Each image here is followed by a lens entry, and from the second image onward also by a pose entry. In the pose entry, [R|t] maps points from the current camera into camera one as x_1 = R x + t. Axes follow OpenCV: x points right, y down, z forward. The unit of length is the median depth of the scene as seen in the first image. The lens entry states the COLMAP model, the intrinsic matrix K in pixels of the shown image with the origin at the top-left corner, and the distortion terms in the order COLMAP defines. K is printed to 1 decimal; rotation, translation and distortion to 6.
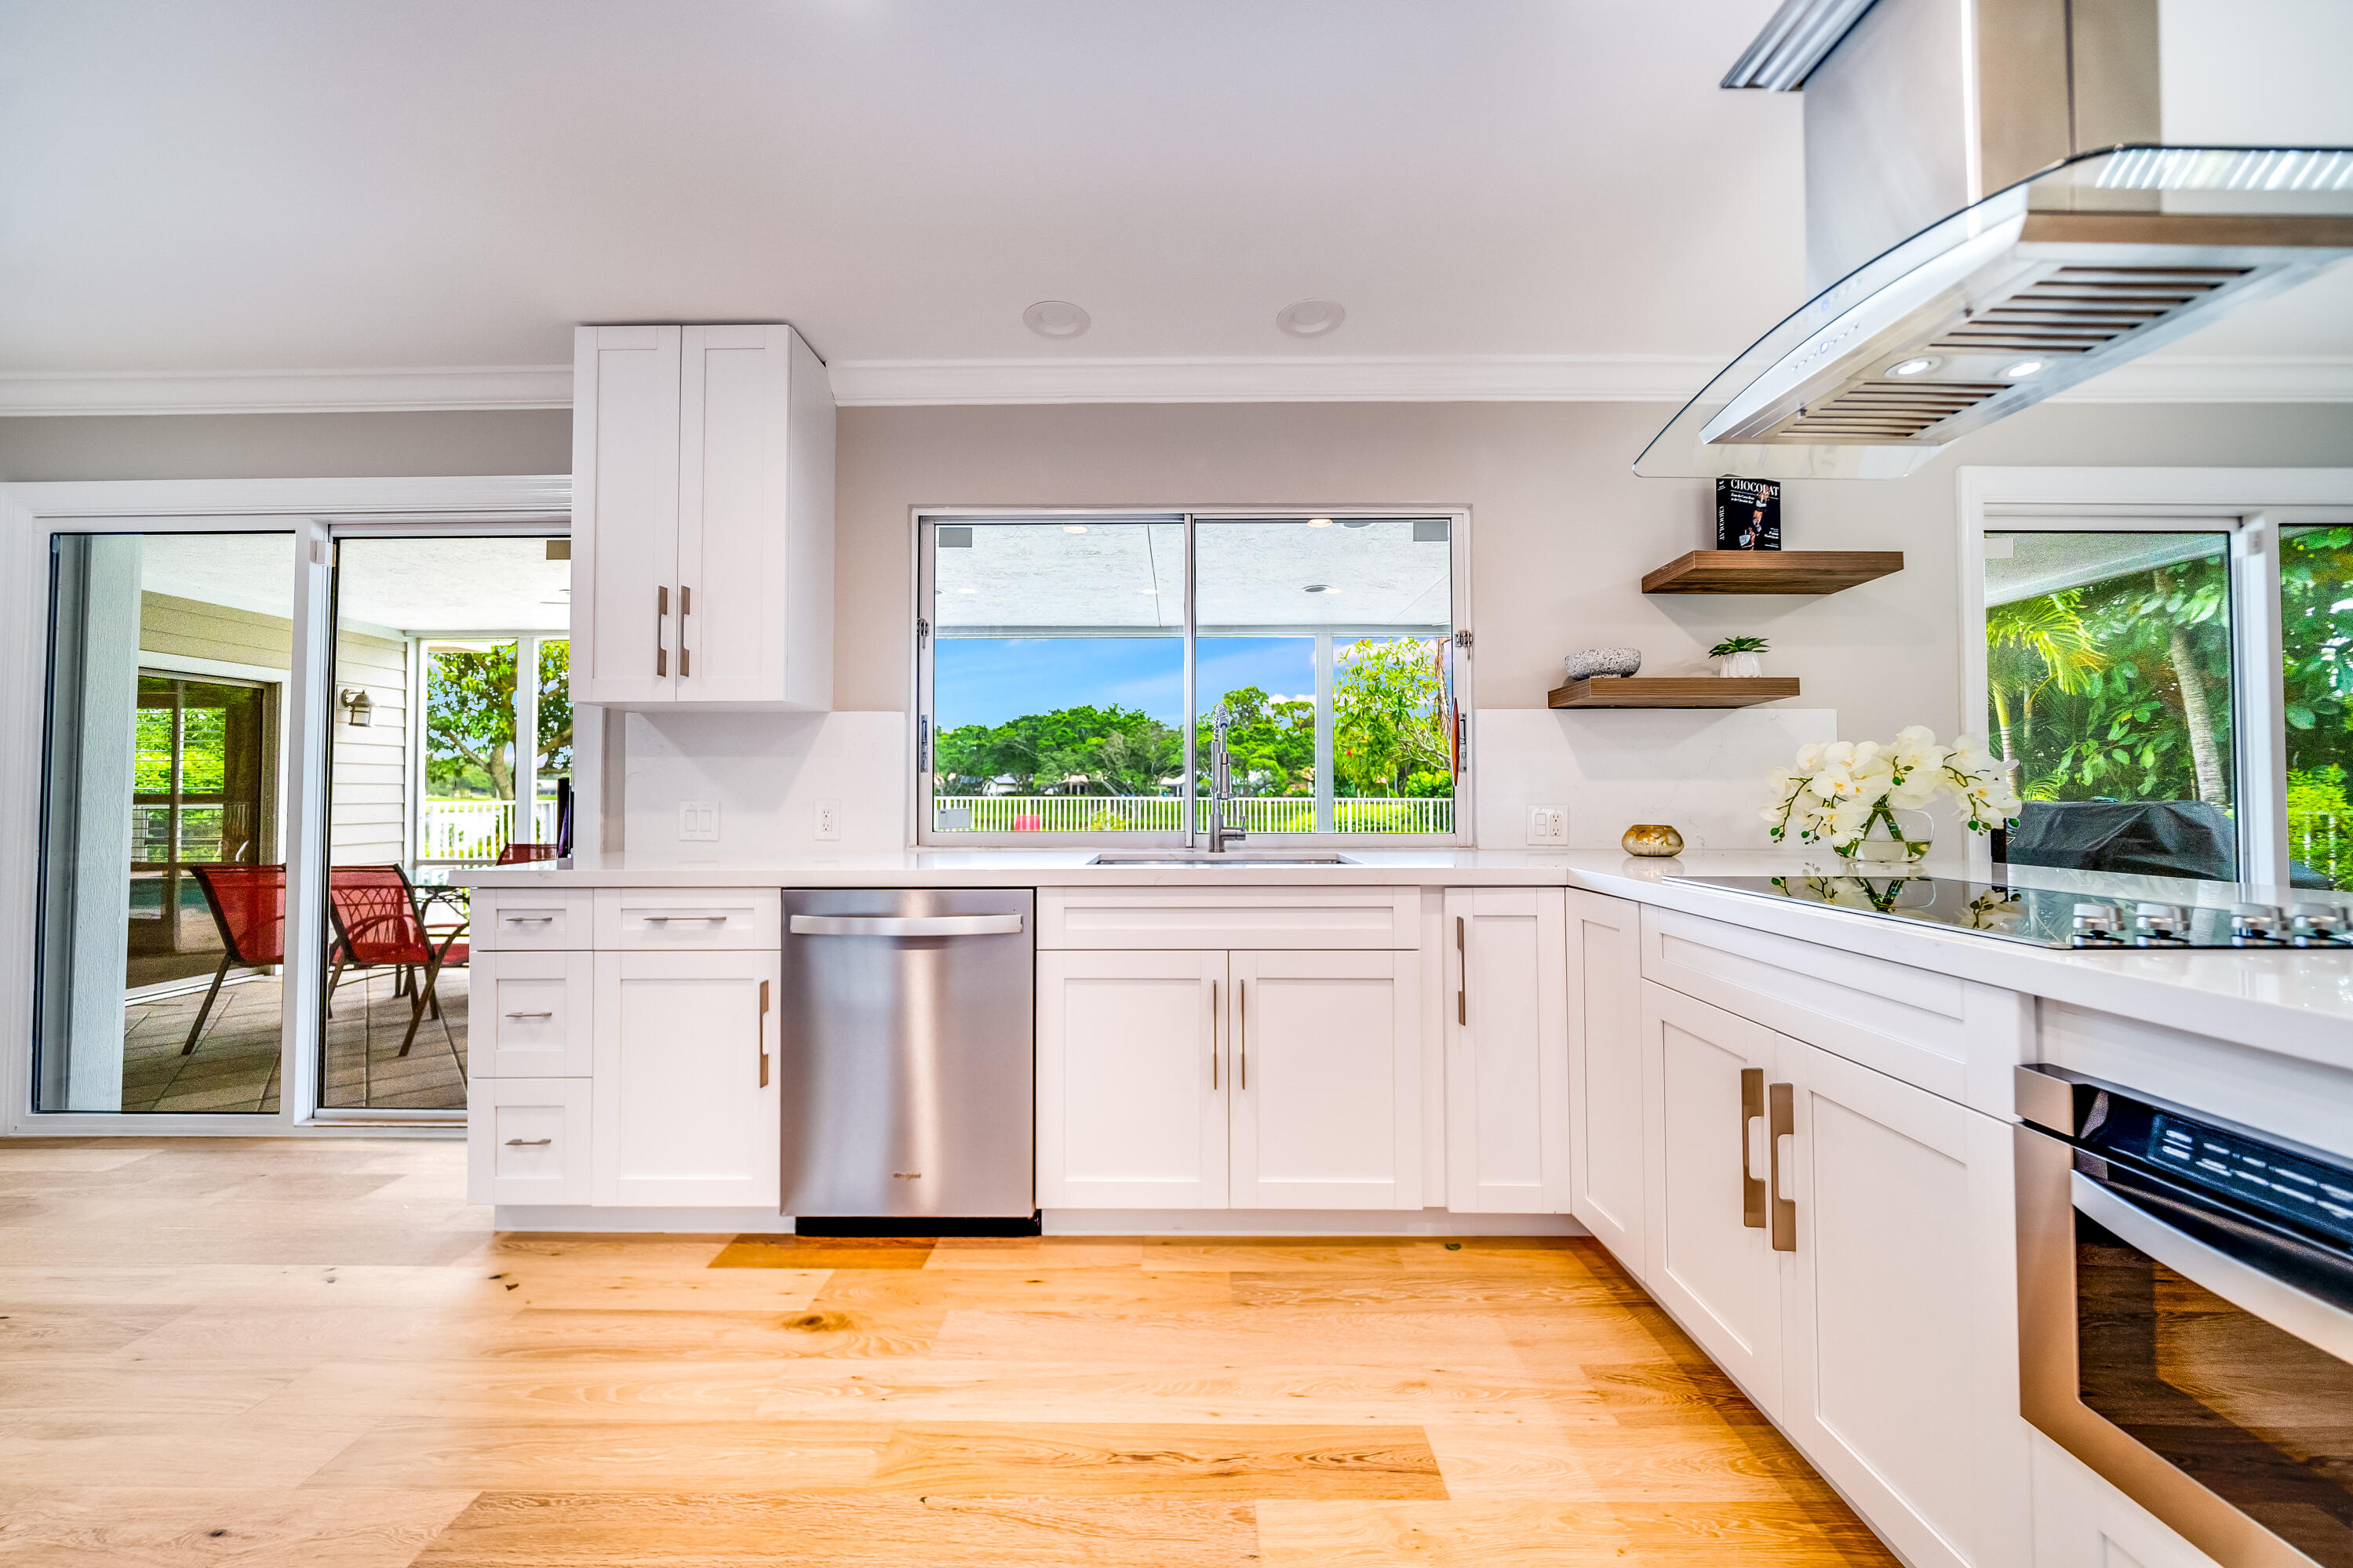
lens RADIAL K [[825.1, 0, 1171.4], [0, 825.1, 773.6], [0, 0, 1]] dist [-0.002103, -0.000103]
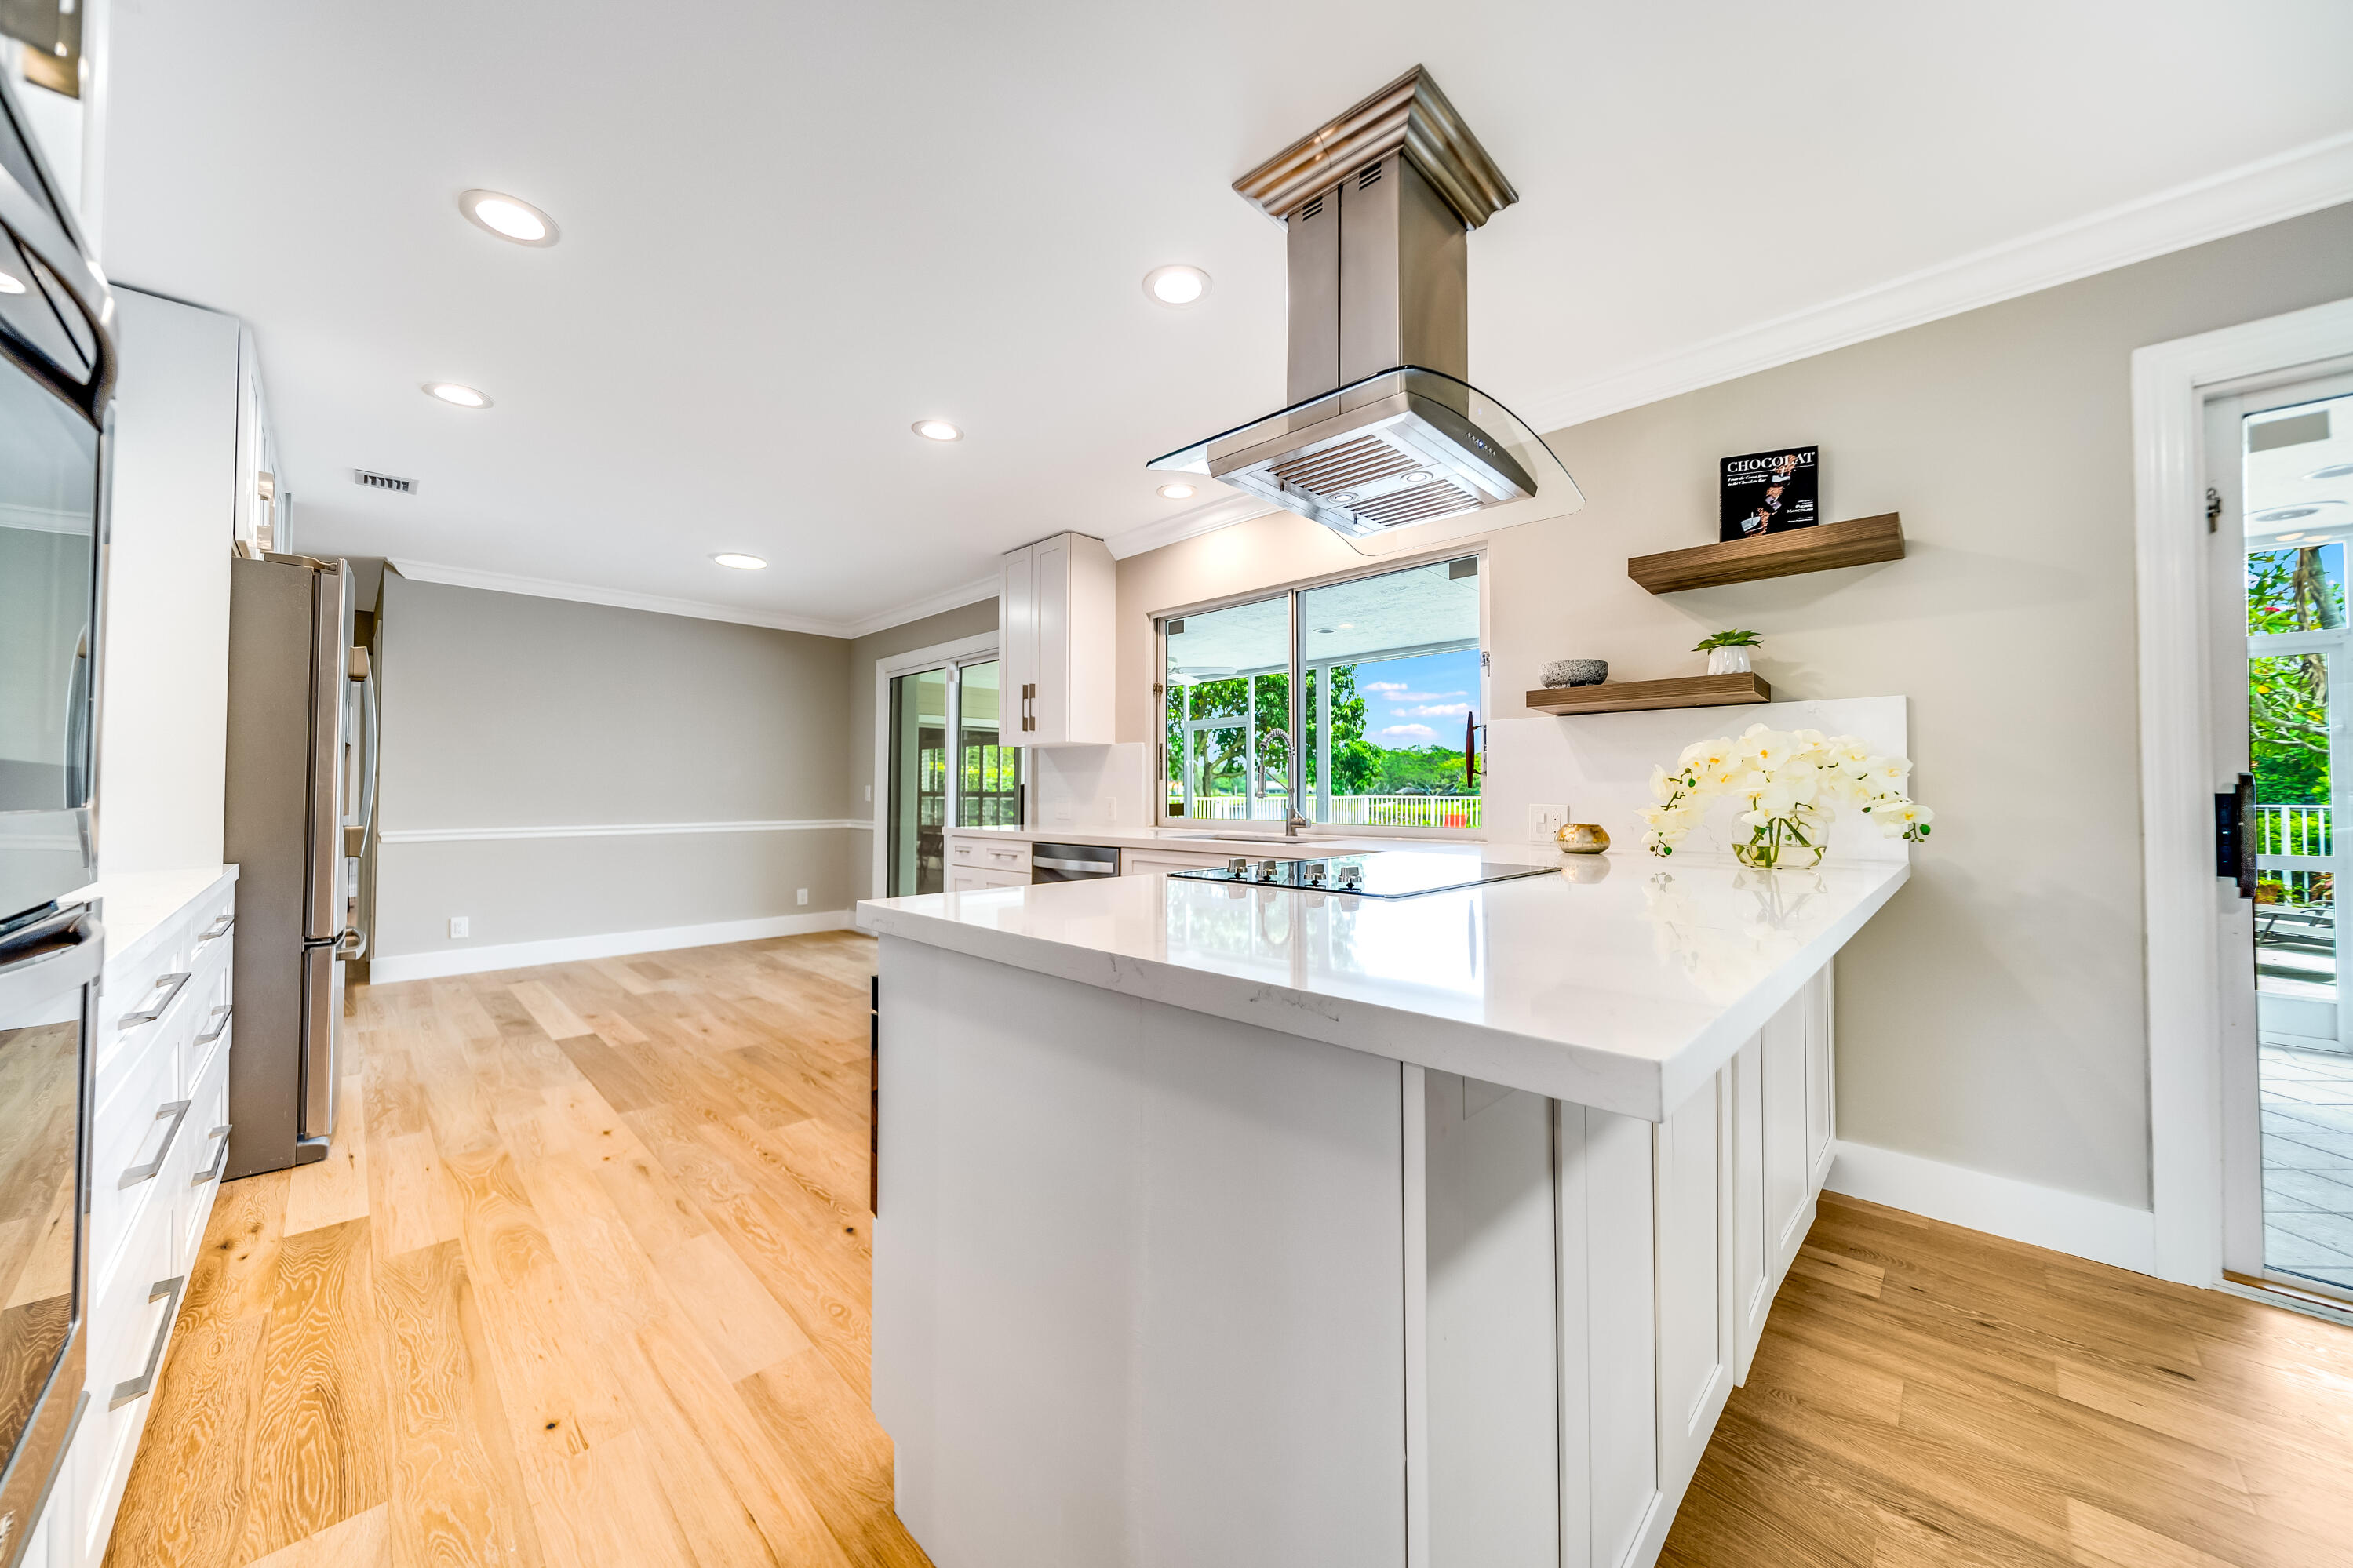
lens RADIAL K [[825.1, 0, 1171.4], [0, 825.1, 773.6], [0, 0, 1]] dist [-0.002103, -0.000103]
pose [[0.720263, -0.013557, -0.693569, 0.954771], [0.014114, 0.999888, -0.004888, -0.005002], [0.693557, -0.006268, 0.720374, -0.144012]]
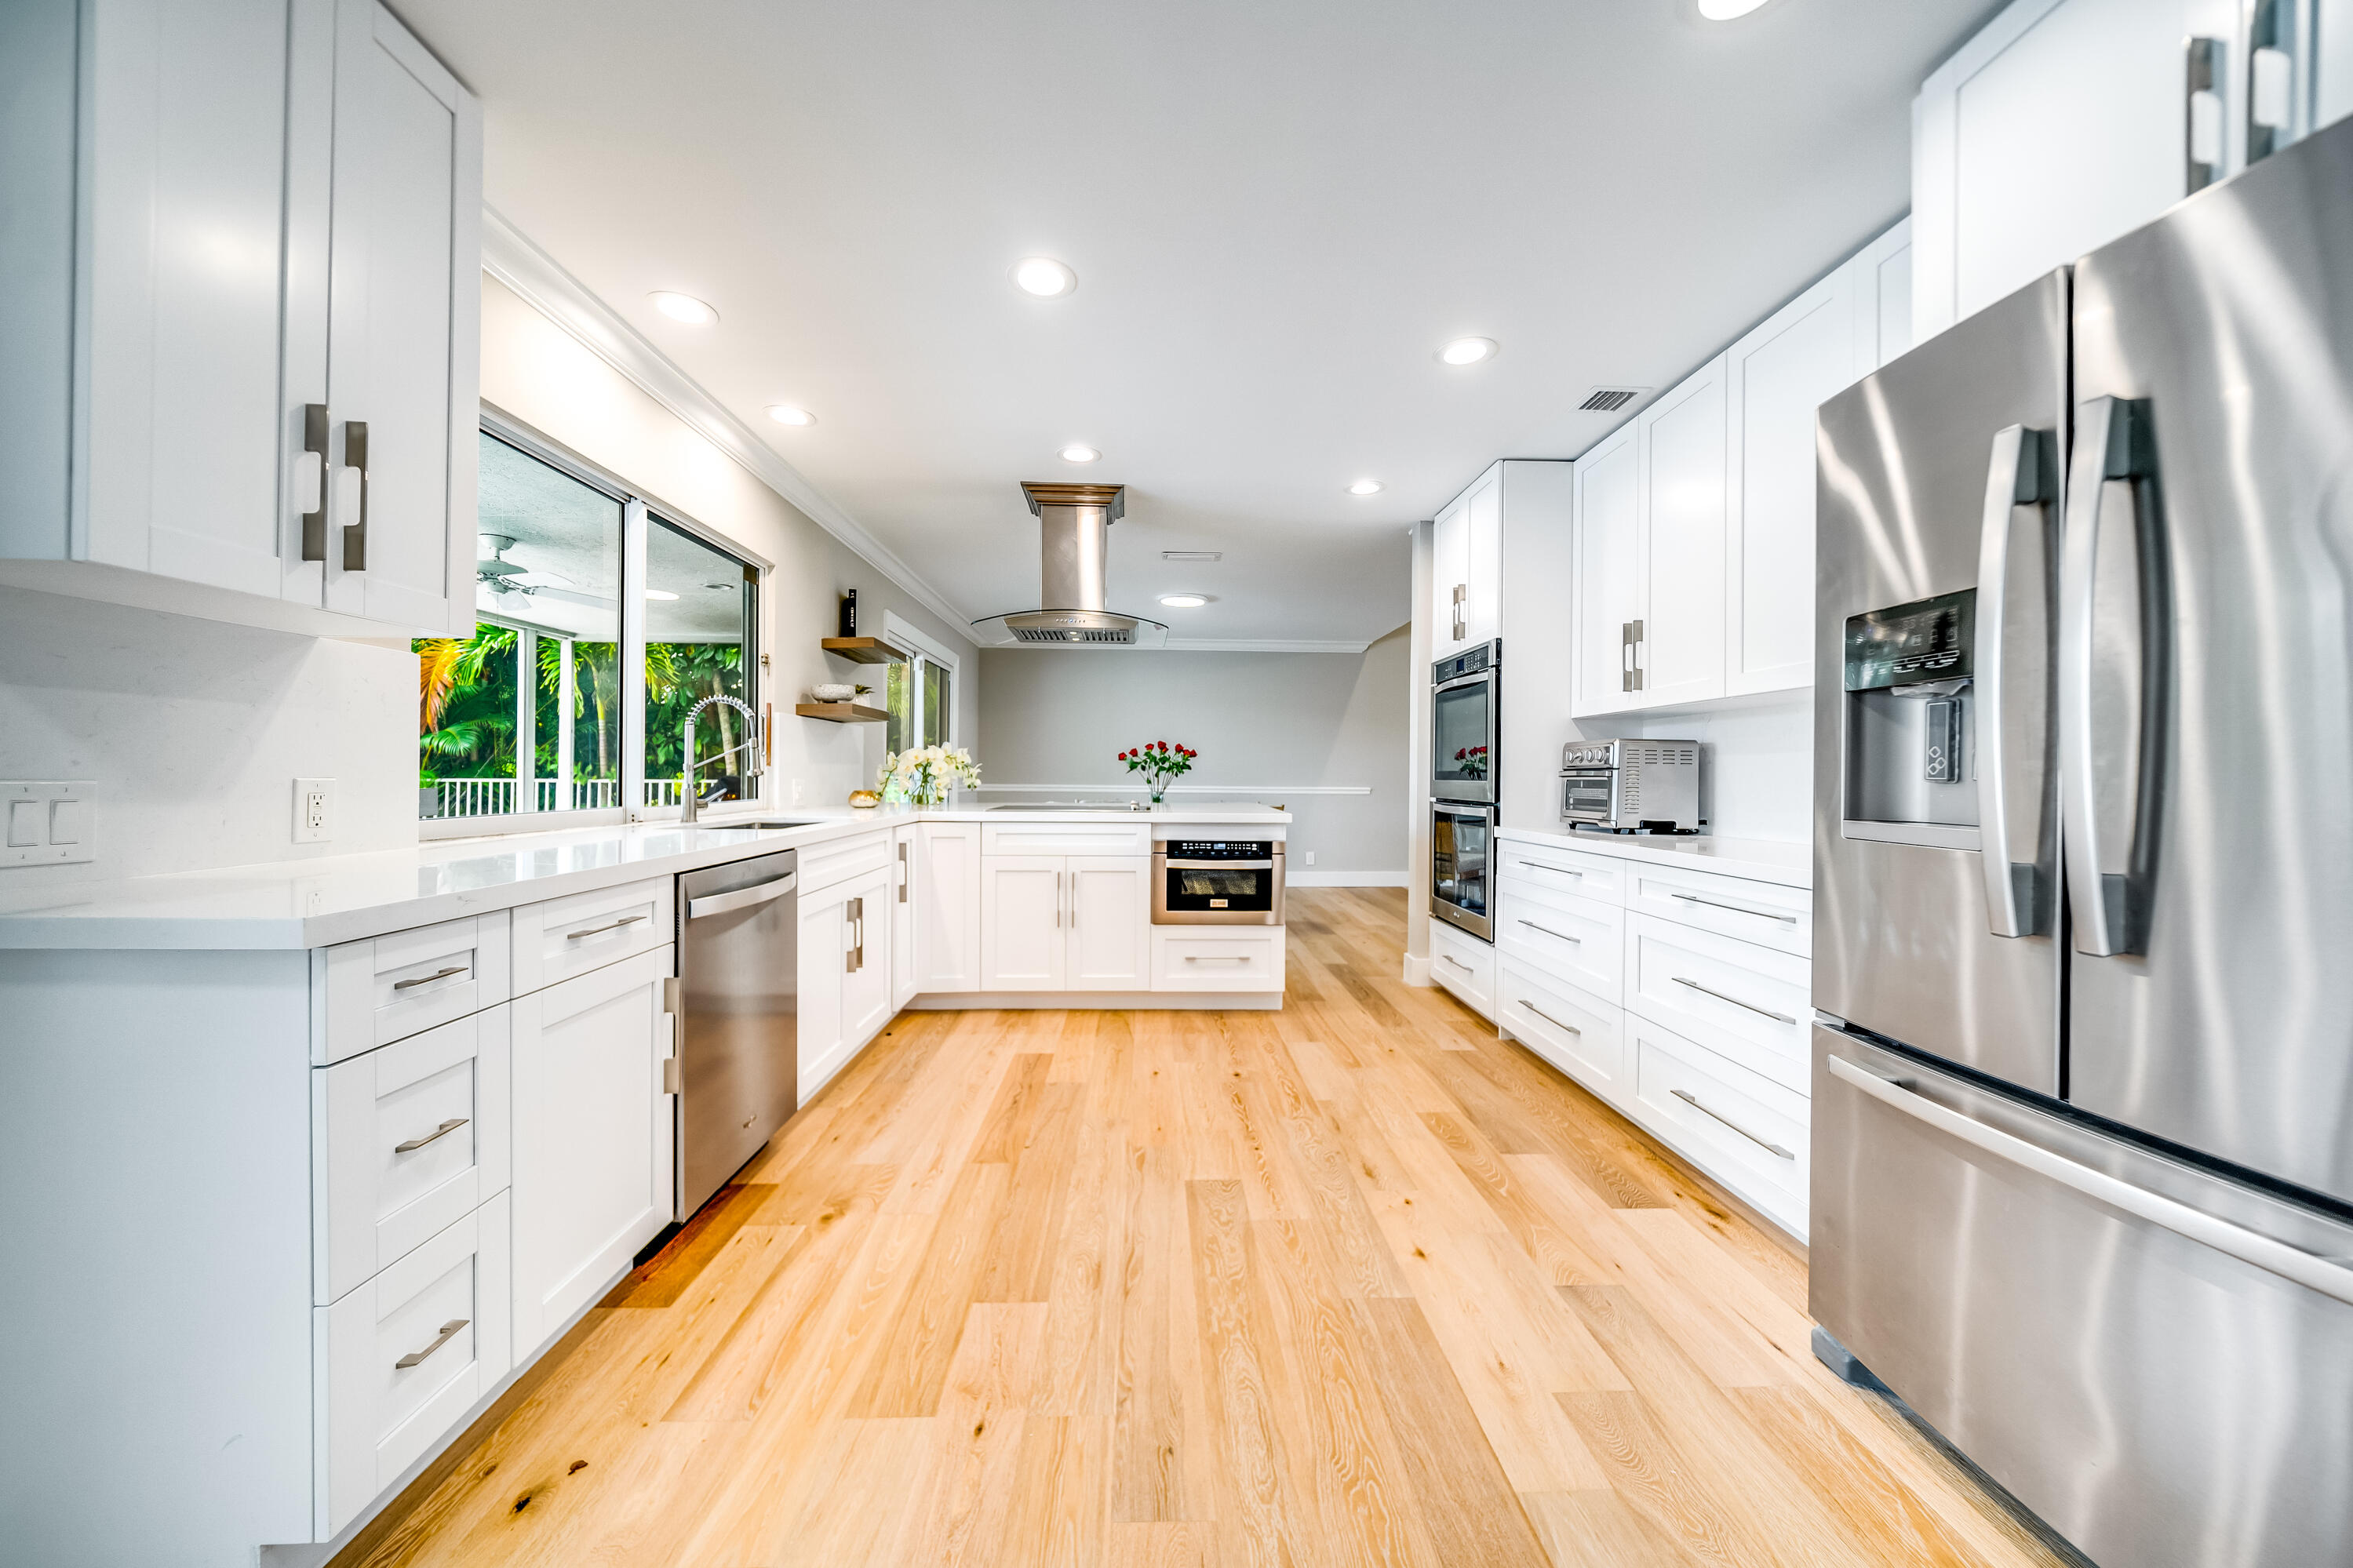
lens RADIAL K [[825.1, 0, 1171.4], [0, 825.1, 773.6], [0, 0, 1]] dist [-0.002103, -0.000103]
pose [[-0.044278, 0.002108, 0.999017, -1.211003], [-0.031747, 0.999490, -0.003516, 0.012986], [-0.998515, -0.031872, -0.044189, 0.429046]]
